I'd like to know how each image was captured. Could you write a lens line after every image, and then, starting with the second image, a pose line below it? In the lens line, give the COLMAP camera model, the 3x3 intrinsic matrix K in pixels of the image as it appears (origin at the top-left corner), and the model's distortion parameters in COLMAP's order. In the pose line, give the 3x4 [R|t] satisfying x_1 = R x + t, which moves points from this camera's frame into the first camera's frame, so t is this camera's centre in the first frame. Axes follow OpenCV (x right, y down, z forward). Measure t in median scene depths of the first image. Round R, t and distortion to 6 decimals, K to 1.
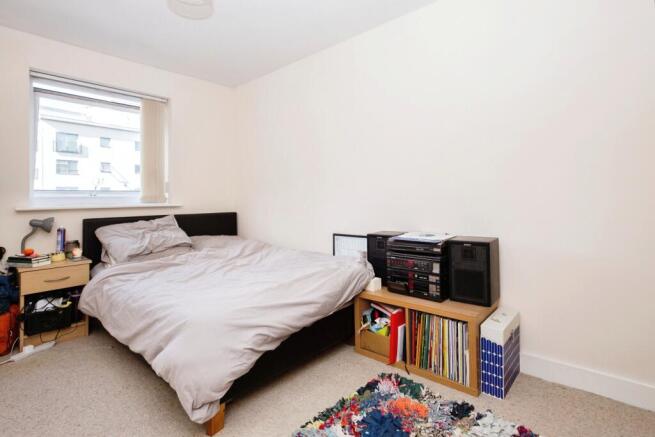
lens RADIAL K [[326.1, 0, 328.3], [0, 326.1, 209.9], [0, 0, 1]] dist [-0.025861, -0.001072]
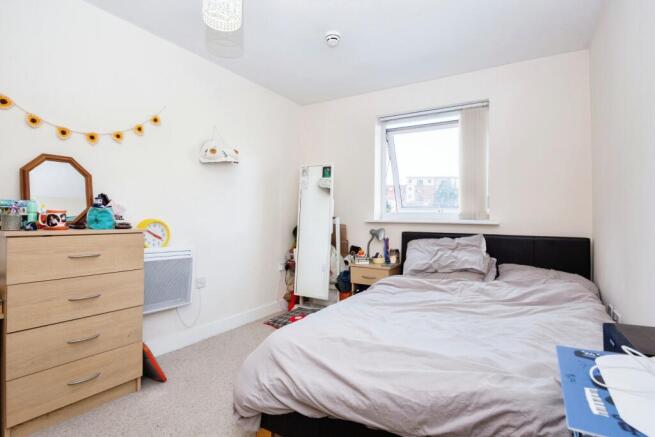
lens RADIAL K [[326.1, 0, 328.3], [0, 326.1, 209.9], [0, 0, 1]] dist [-0.025861, -0.001072]
pose [[0.168738, 0.000574, -0.985661, 0.339487], [-0.041367, 0.999123, -0.006500, -0.030358], [0.984793, 0.041870, 0.168613, 0.516698]]
